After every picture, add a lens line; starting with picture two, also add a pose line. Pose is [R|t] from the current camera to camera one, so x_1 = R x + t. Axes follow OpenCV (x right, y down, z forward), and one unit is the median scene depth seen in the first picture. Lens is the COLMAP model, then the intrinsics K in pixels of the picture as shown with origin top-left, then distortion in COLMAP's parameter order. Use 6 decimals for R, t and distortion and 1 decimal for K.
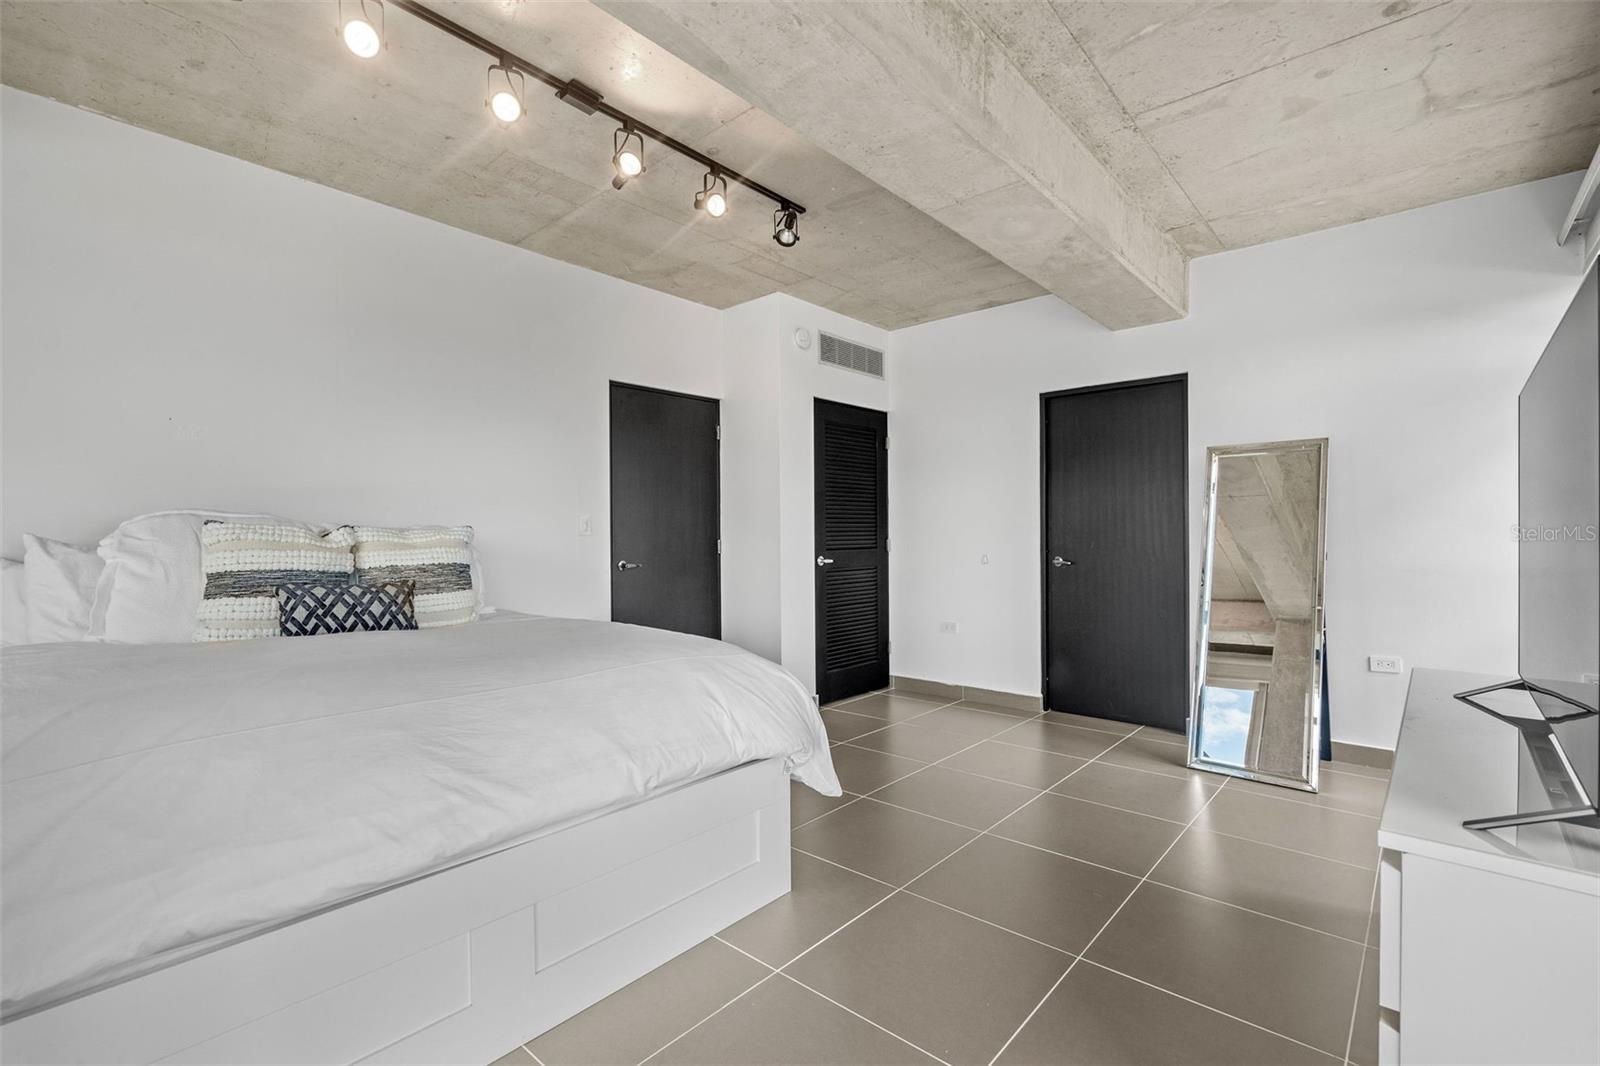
lens RADIAL K [[718.2, 0, 795.8], [0, 718.2, 534.8], [0, 0, 1]] dist [-0.006567, 0.003260]
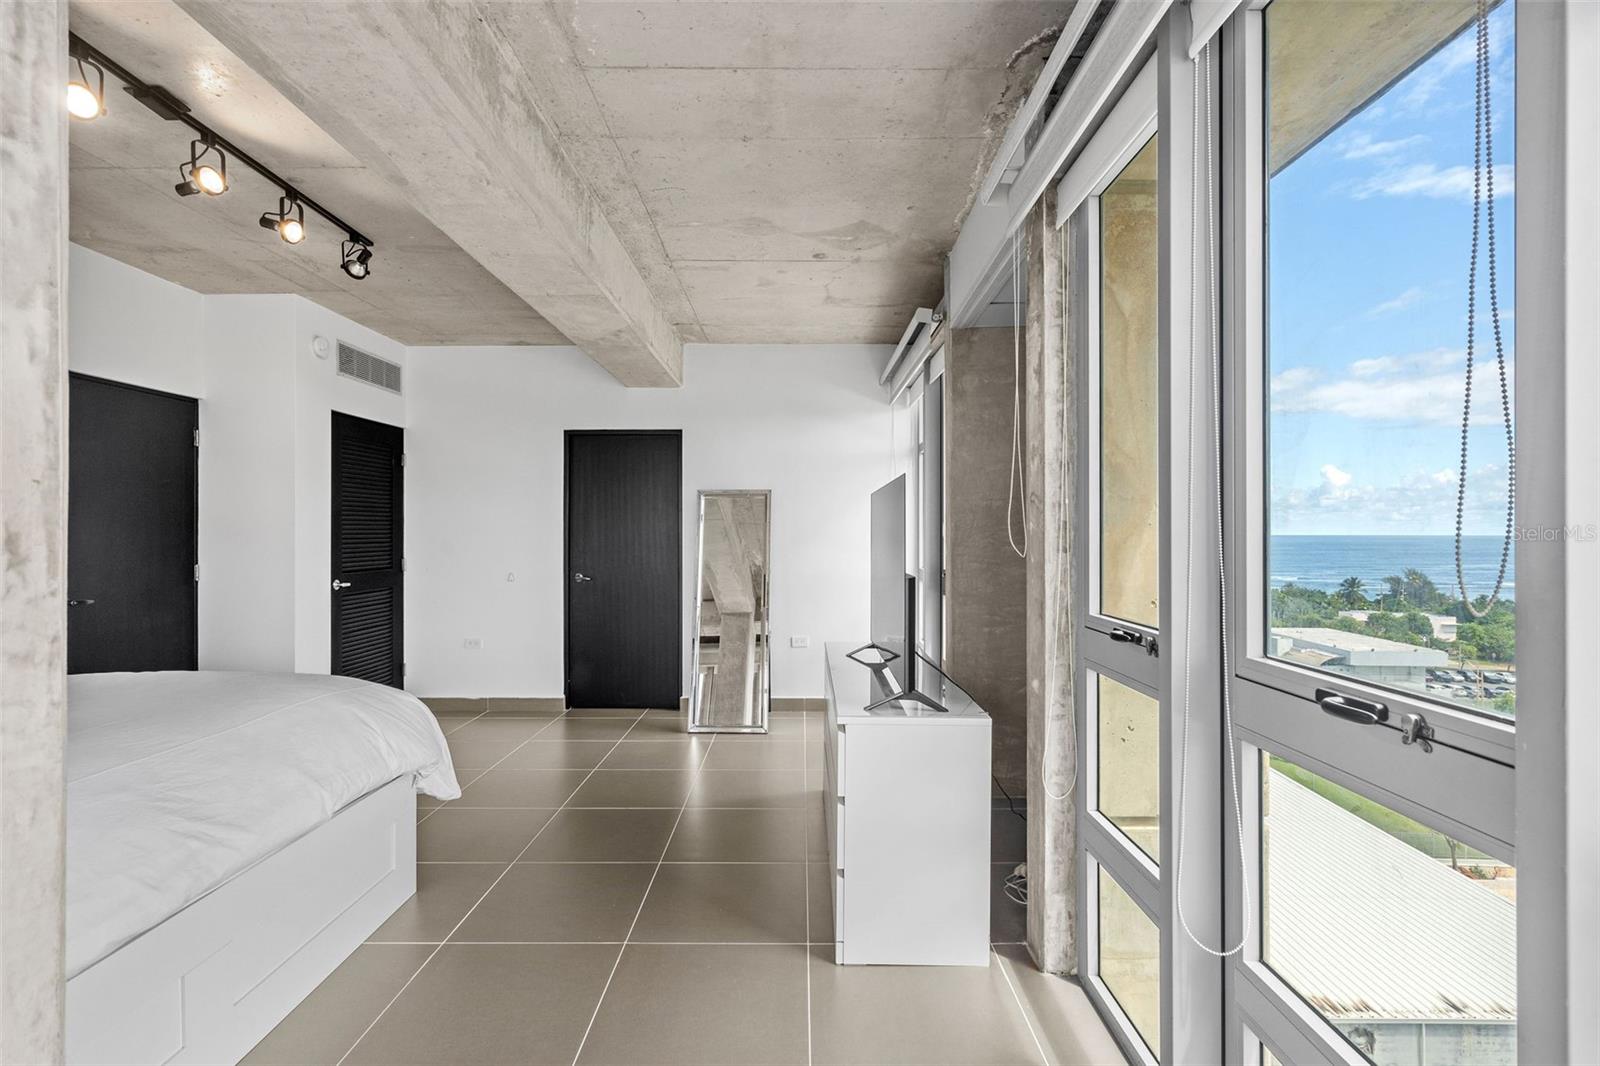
lens RADIAL K [[720.7, 0, 798.8], [0, 720.7, 536.9], [0, 0, 1]] dist [0.001827, 0.000842]
pose [[0.754010, 0.005666, 0.656838, -0.194515], [-0.002637, 0.999981, -0.005599, -0.034055], [-0.656857, 0.002489, 0.754011, -0.157677]]
